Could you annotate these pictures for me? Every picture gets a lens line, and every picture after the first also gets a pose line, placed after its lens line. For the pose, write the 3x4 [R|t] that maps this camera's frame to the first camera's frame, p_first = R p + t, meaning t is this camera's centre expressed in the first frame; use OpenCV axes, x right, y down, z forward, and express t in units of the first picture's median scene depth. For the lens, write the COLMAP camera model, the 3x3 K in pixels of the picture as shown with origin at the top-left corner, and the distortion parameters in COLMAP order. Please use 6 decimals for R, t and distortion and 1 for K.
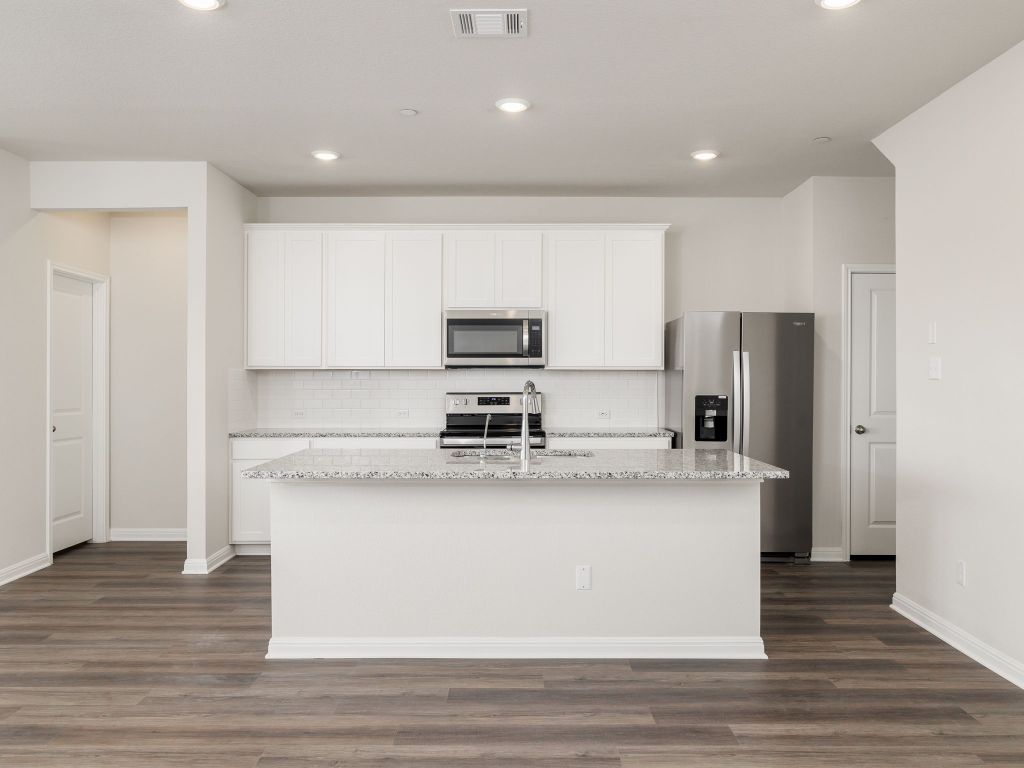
lens RADIAL K [[811.4, 0, 513.9], [0, 811.4, 380.0], [0, 0, 1]] dist [-0.011028, 0.009326]
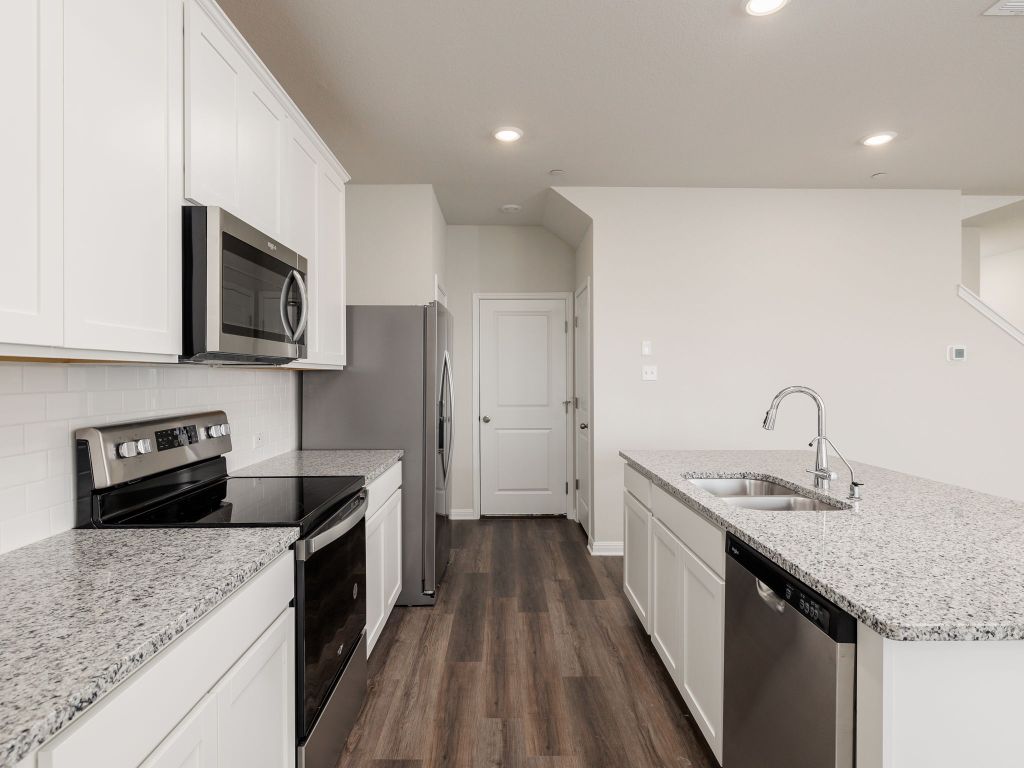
lens RADIAL K [[584.8, 0, 514.4], [0, 584.8, 378.8], [0, 0, 1]] dist [-0.001222, -0.000443]
pose [[-0.007835, -0.006565, 0.999948, -0.382994], [0.007501, 0.999950, 0.006623, -0.007255], [-0.999941, 0.007552, -0.007786, 0.927115]]
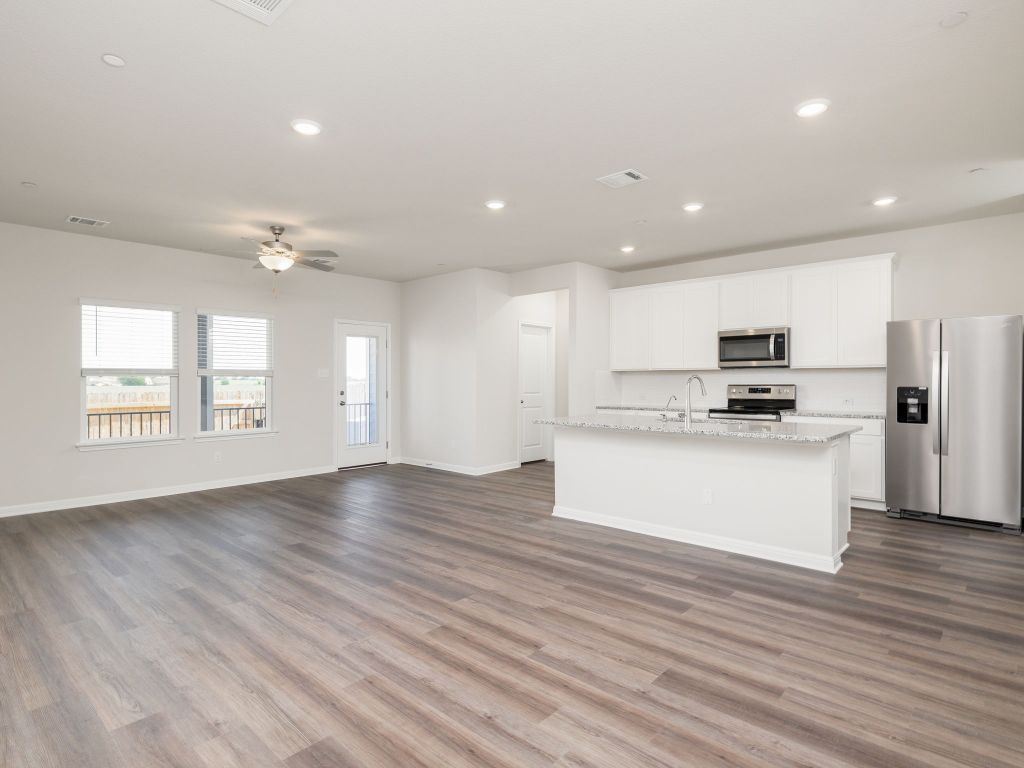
lens RADIAL K [[553.8, 0, 511.6], [0, 553.8, 381.8], [0, 0, 1]] dist [-0.005334, 0.000010]
pose [[0.735382, -0.001572, -0.677651, 0.366454], [0.004038, 0.999990, 0.002062, 0.006928], [0.677641, -0.004253, 0.735381, -0.048725]]
